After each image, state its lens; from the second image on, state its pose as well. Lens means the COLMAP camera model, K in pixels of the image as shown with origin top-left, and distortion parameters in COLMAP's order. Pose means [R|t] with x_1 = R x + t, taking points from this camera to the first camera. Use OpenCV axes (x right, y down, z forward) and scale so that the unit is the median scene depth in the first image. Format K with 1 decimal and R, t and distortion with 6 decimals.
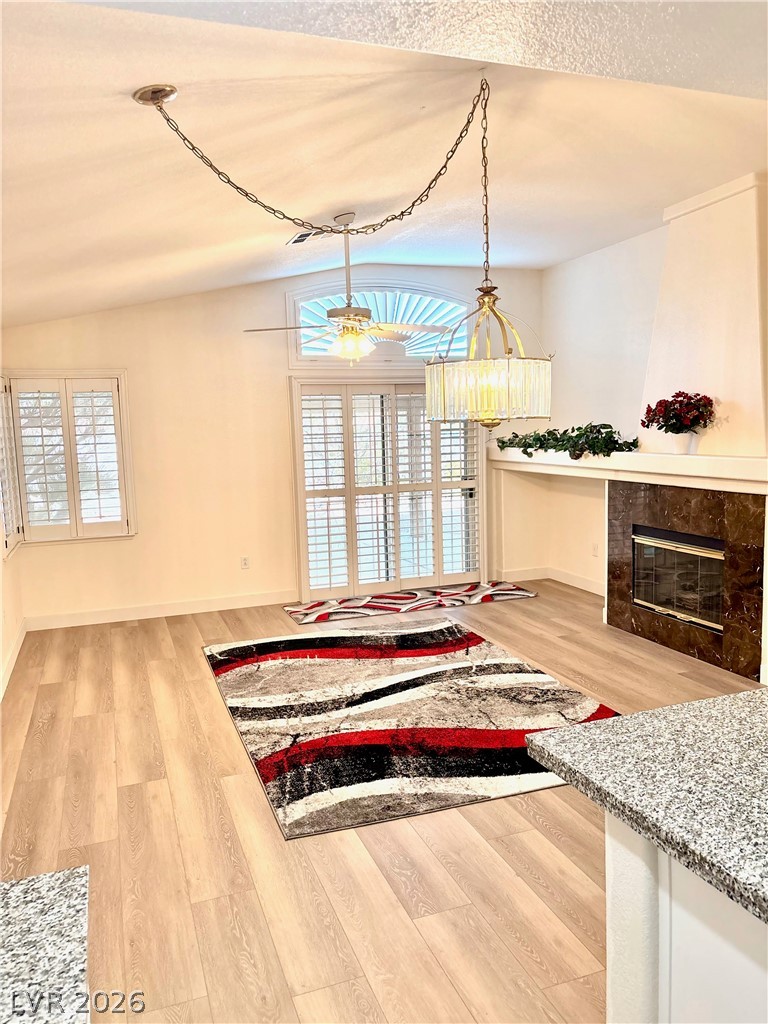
lens RADIAL K [[782.7, 0, 380.2], [0, 782.7, 512.7], [0, 0, 1]] dist [0.057061, -0.026992]
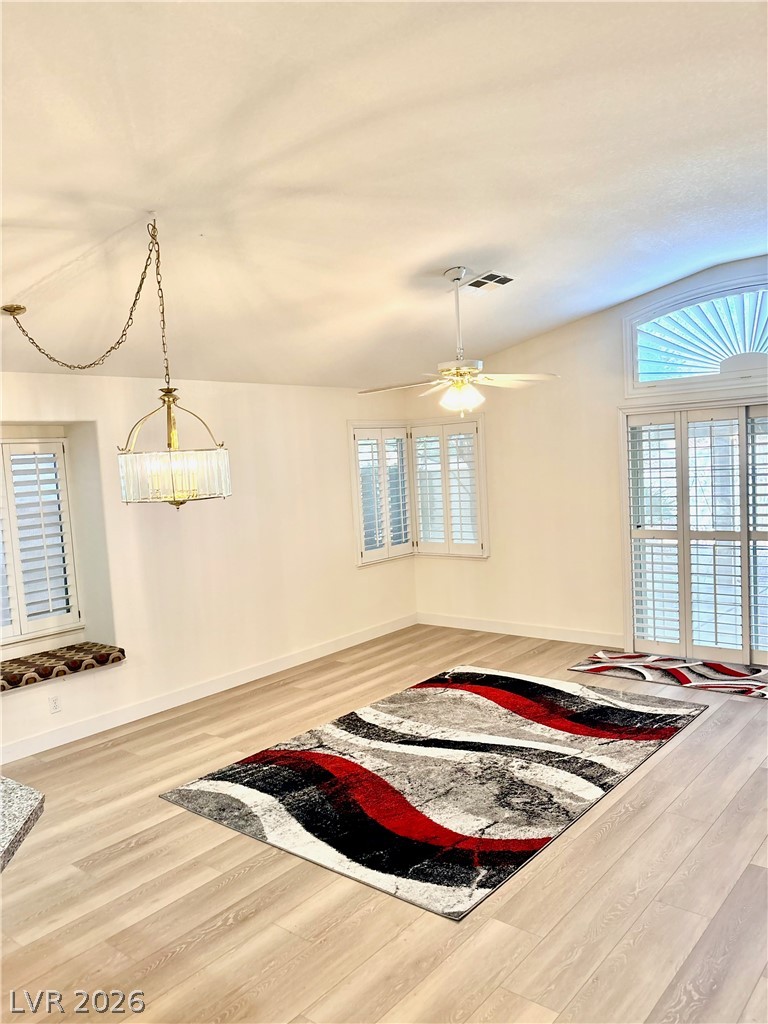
lens RADIAL K [[782.7, 0, 381.5], [0, 782.7, 509.8], [0, 0, 1]] dist [0.057061, -0.026992]
pose [[0.506383, 0.059707, -0.860239, 0.761551], [-0.058156, 0.997693, 0.035013, -0.093373], [0.860345, 0.032298, 0.508688, 0.386832]]
